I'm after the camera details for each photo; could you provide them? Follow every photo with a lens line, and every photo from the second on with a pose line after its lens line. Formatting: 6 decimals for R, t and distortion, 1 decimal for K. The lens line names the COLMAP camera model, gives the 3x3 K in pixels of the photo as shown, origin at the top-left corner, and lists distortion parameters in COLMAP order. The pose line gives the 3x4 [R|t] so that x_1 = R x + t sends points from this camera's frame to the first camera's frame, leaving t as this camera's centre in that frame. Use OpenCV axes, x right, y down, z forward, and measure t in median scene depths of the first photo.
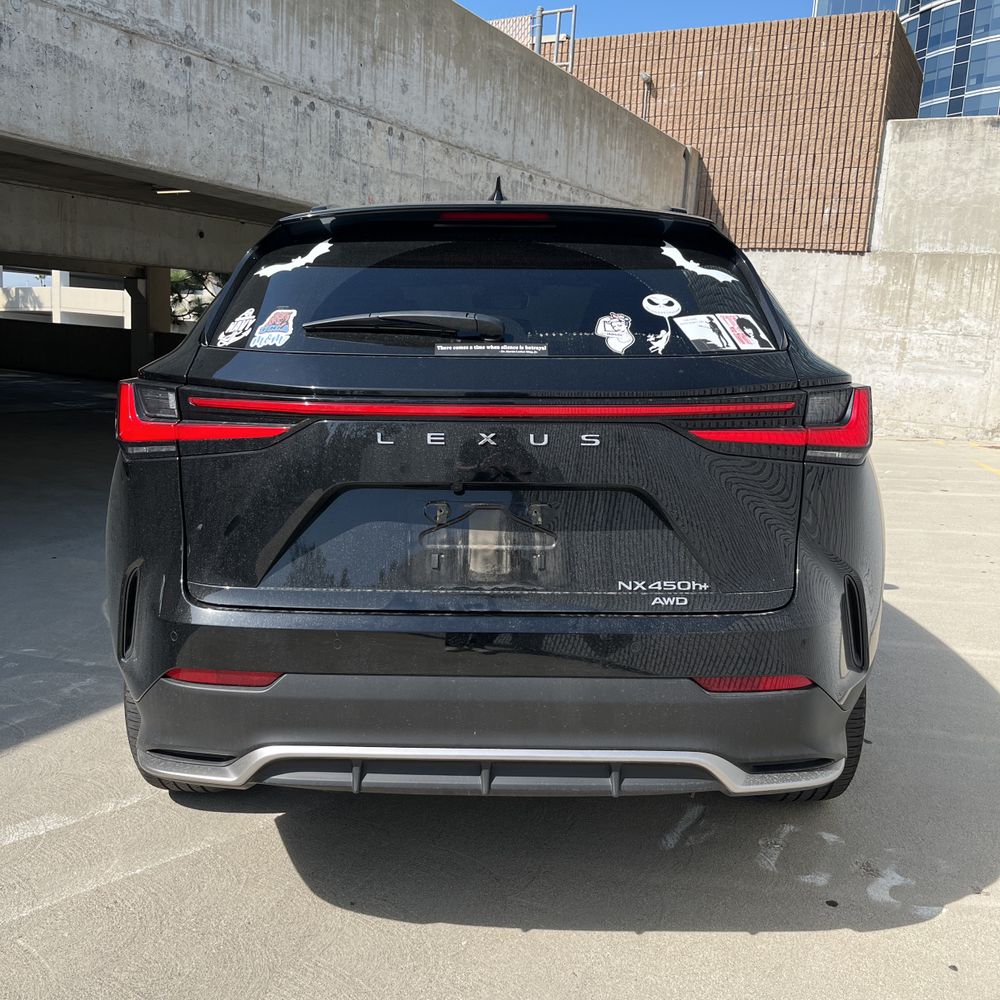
lens RADIAL K [[1038.4, 0, 500.2], [0, 1038.4, 498.6], [0, 0, 1]] dist [0.024208, 0.000000]
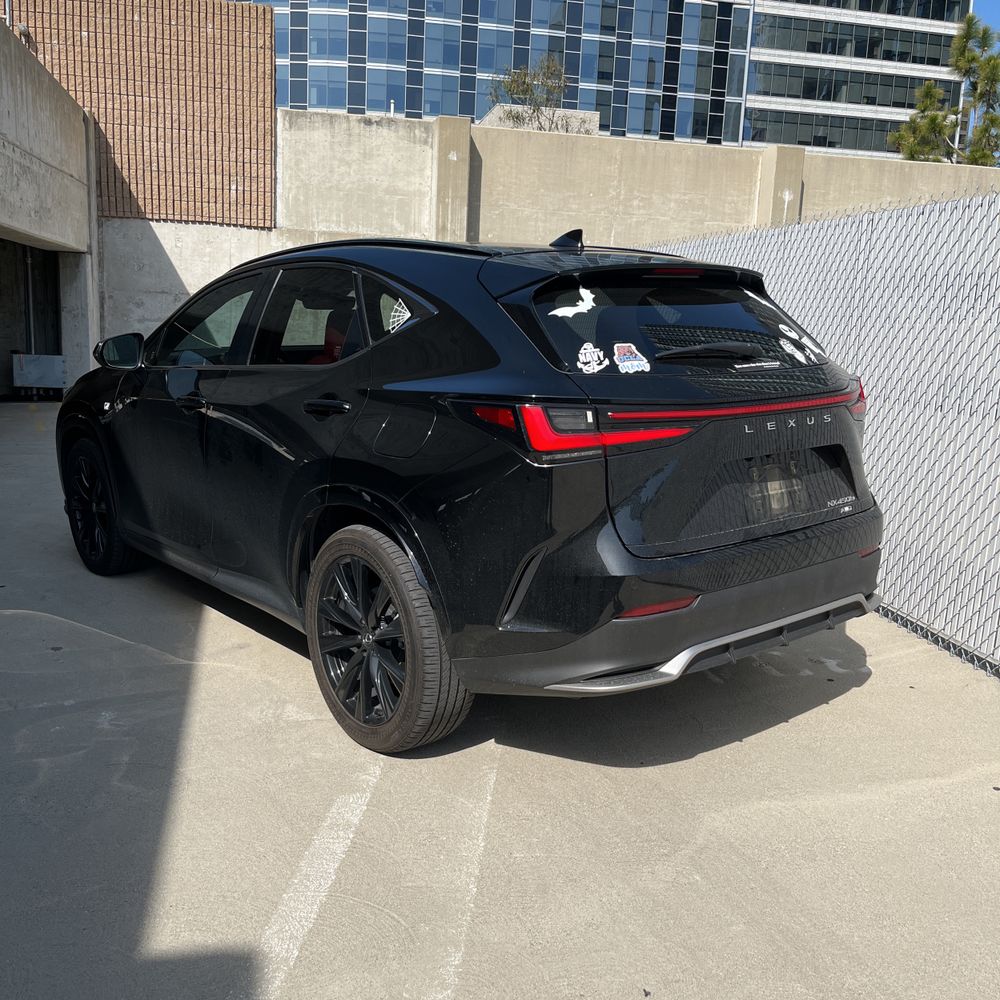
lens RADIAL K [[1038.4, 0, 503.3], [0, 1038.4, 498.8], [0, 0, 1]] dist [0.024208, 0.000000]
pose [[0.760551, -0.134131, 0.635272, -0.201325], [0.107445, 0.990939, 0.080594, -0.017366], [-0.640326, 0.006961, 0.768072, 0.007548]]
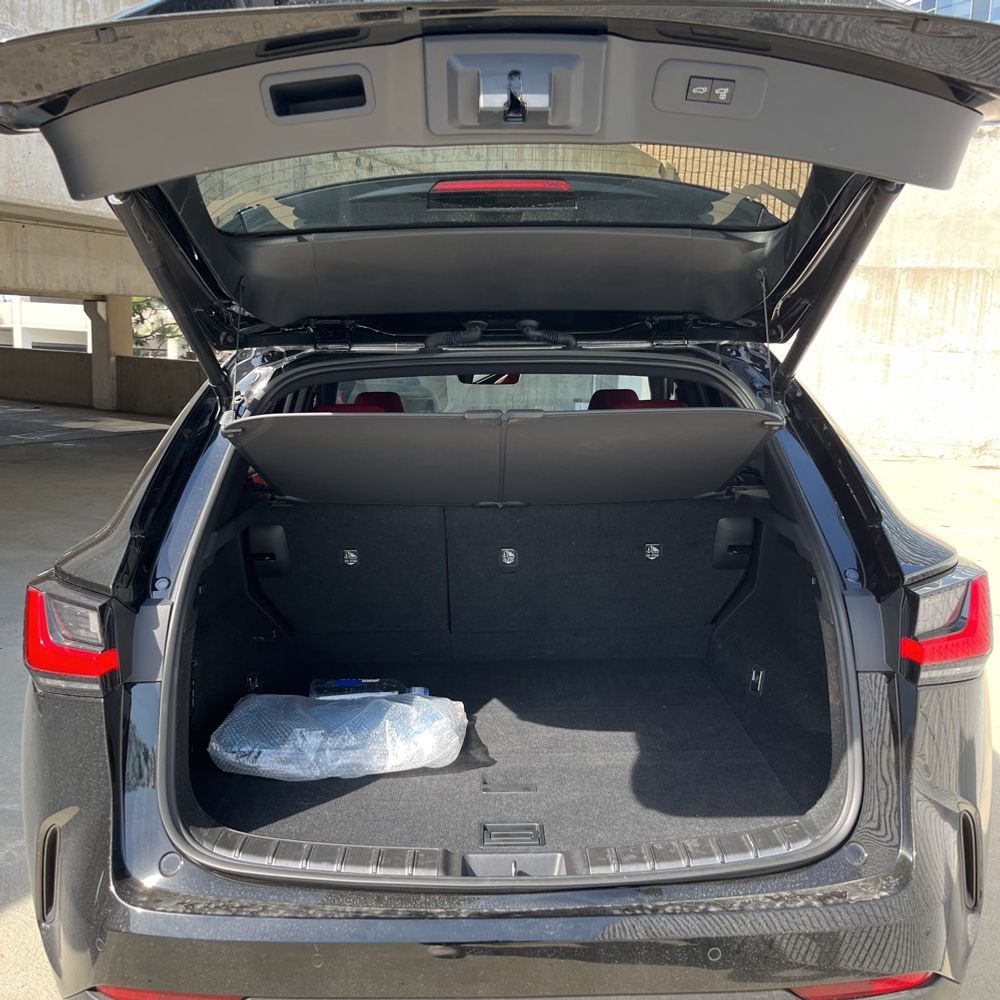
lens RADIAL K [[1038.4, 0, 500.5], [0, 1038.4, 503.6], [0, 0, 1]] dist [0.024208, 0.000000]
pose [[0.999397, -0.022804, 0.026175, -0.004871], [0.022744, 0.999738, 0.002574, -0.025465], [-0.026226, -0.001977, 0.999654, 0.032284]]
